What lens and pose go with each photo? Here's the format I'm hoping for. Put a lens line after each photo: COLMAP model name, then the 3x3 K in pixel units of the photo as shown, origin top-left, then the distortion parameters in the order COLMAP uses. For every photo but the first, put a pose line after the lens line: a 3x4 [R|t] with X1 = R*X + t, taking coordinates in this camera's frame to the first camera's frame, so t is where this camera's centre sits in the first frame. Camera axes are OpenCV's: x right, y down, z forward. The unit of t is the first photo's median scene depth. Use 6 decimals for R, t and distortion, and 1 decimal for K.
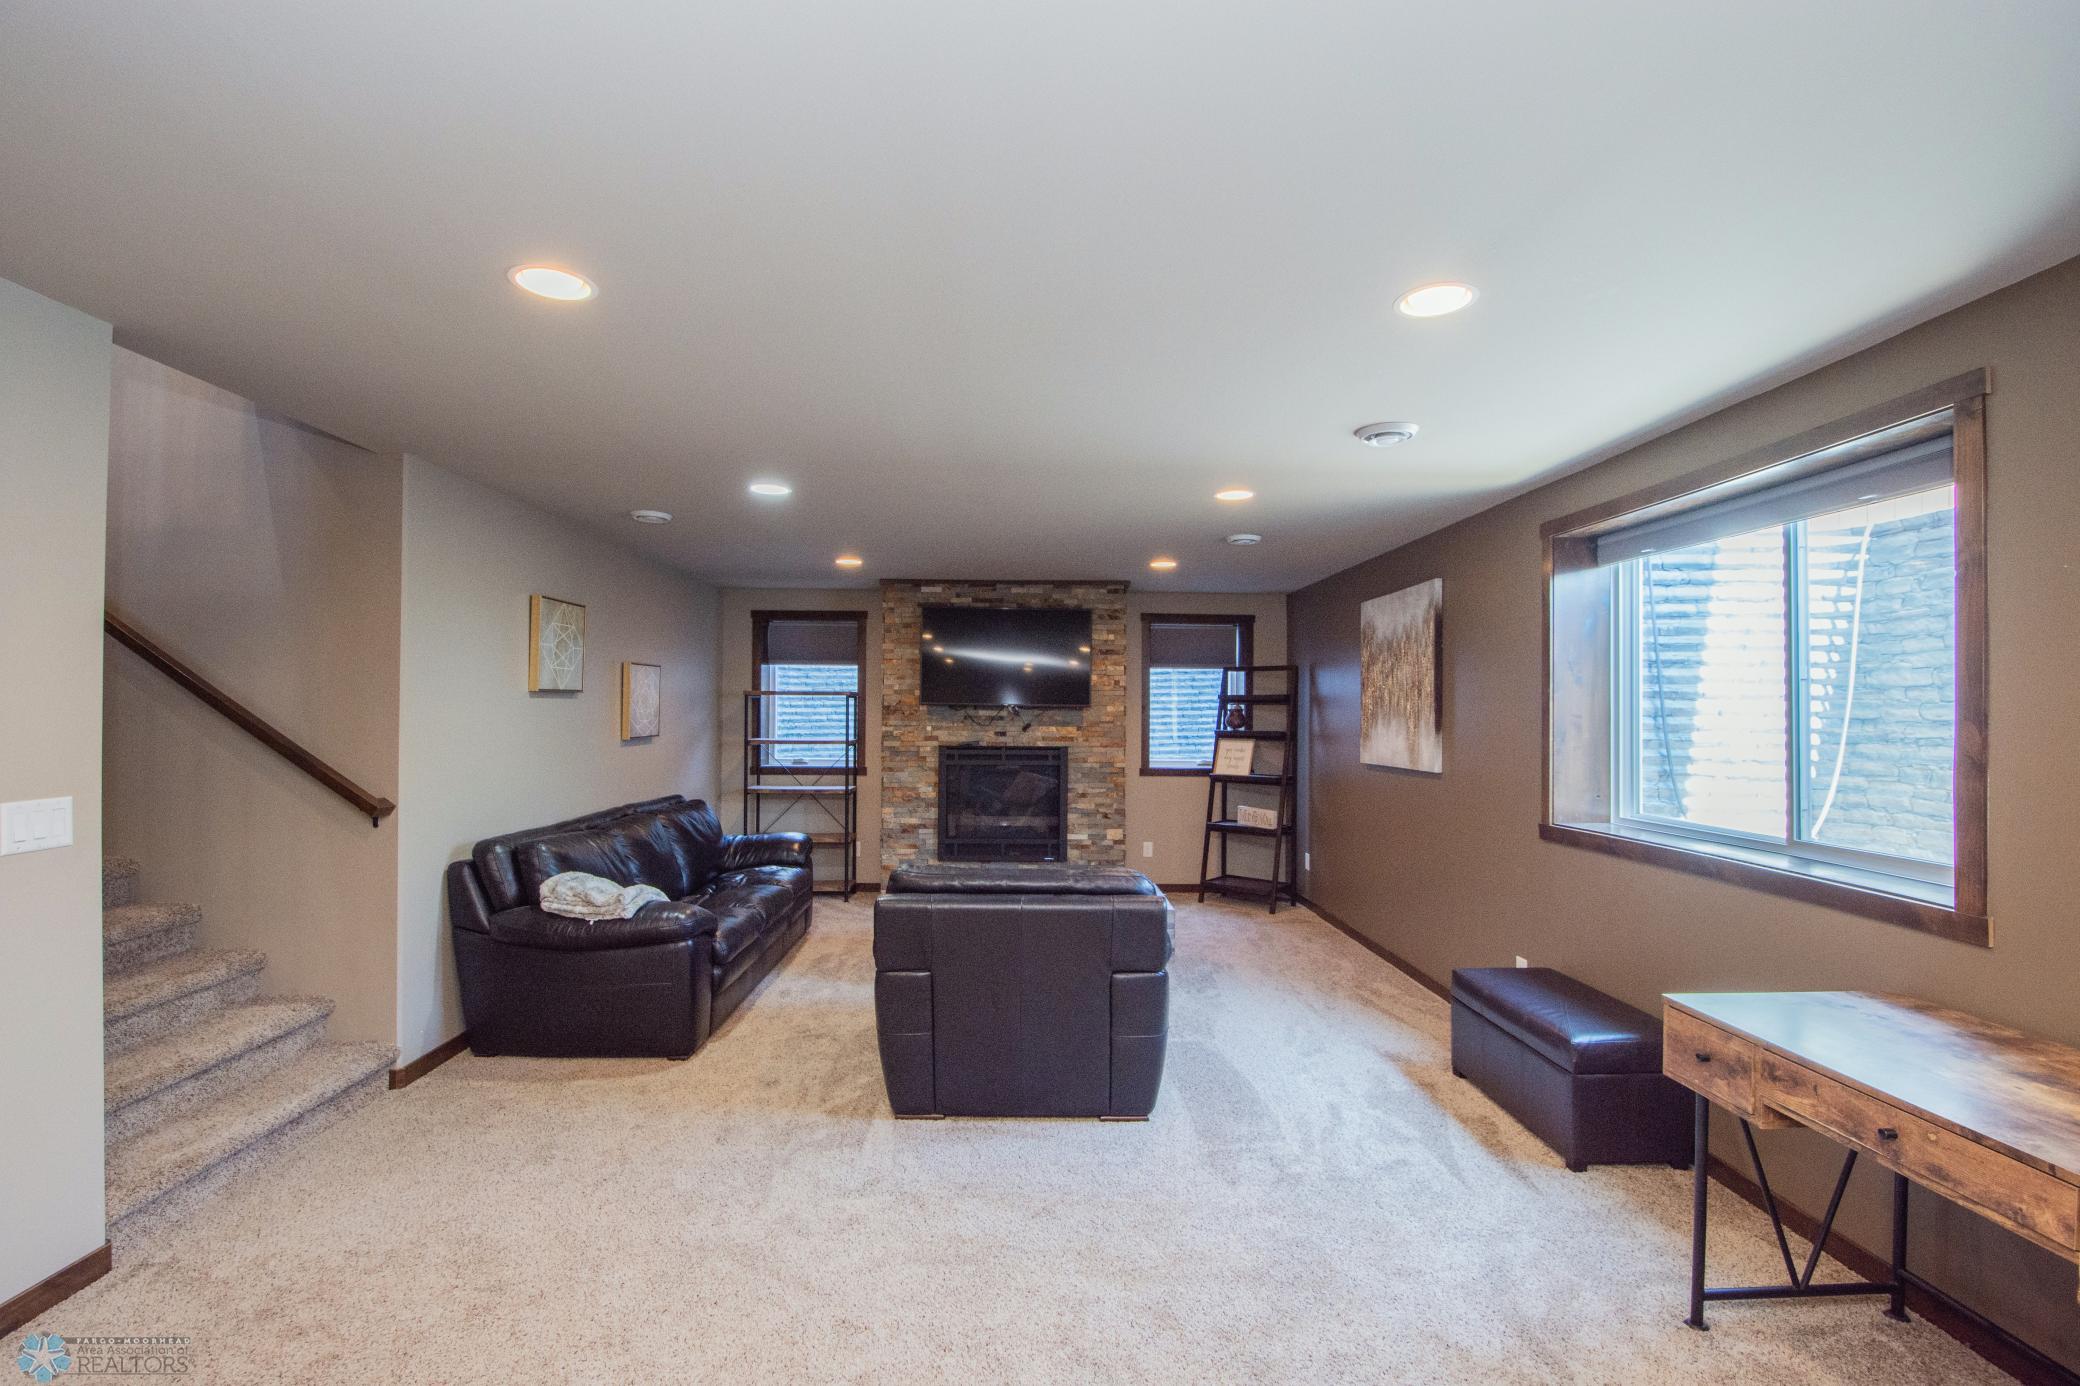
lens RADIAL K [[924.8, 0, 1048.7], [0, 924.8, 701.7], [0, 0, 1]] dist [0.000725, -0.017044]
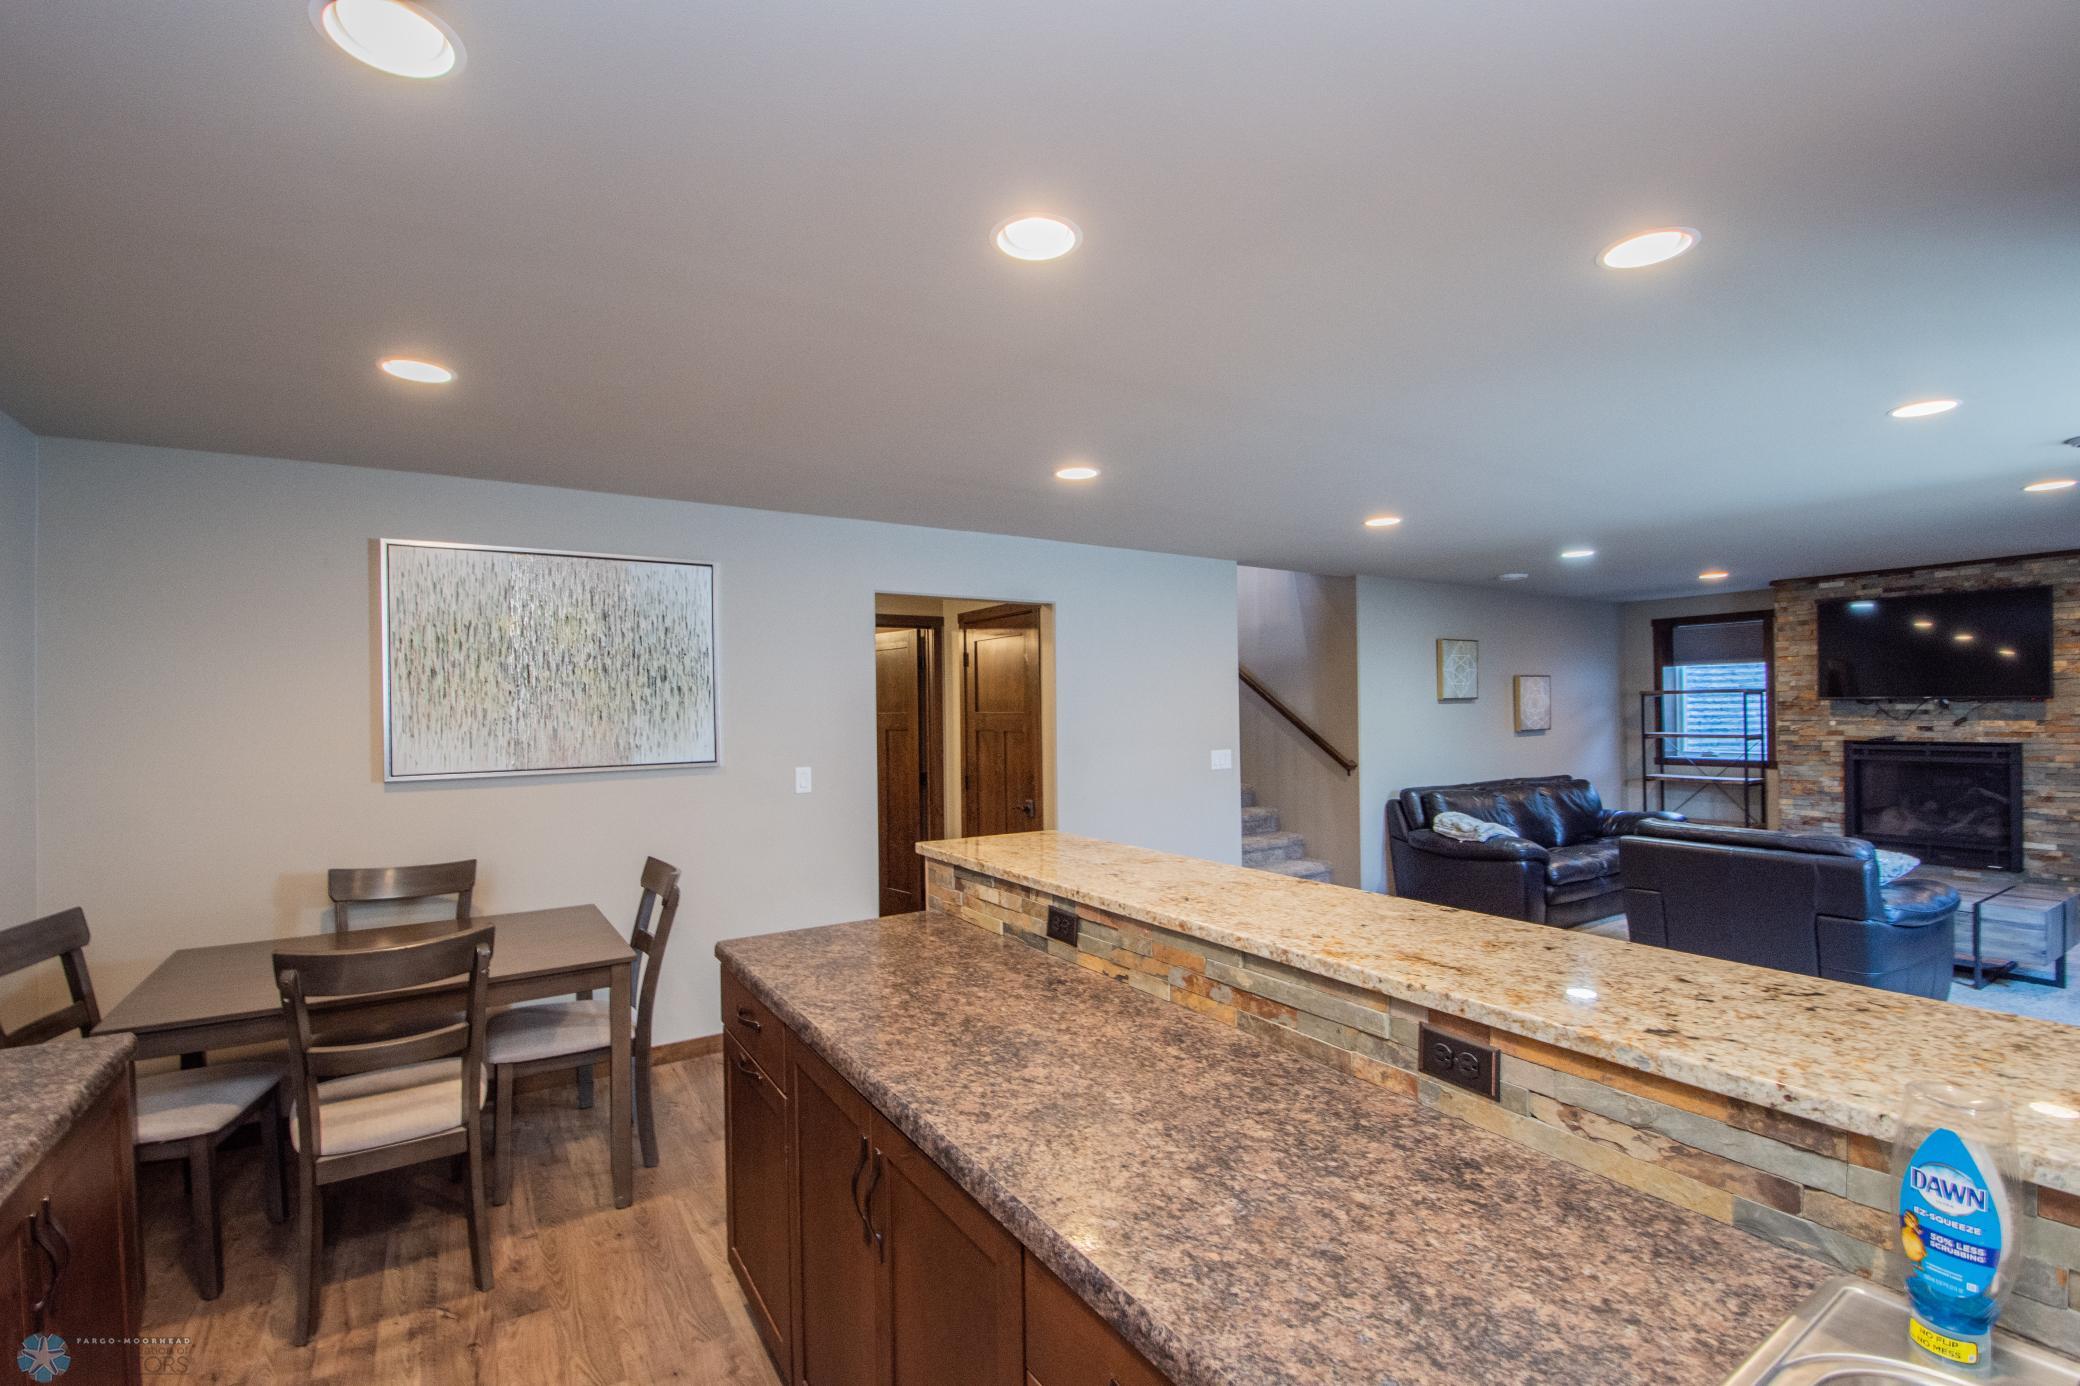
lens RADIAL K [[924.8, 0, 1048.7], [0, 924.8, 701.7], [0, 0, 1]] dist [0.000725, -0.017044]
pose [[0.530795, -0.022235, -0.847208, 0.262372], [0.025006, 0.999631, -0.010568, -0.005210], [0.847131, -0.015576, 0.531155, -0.250649]]
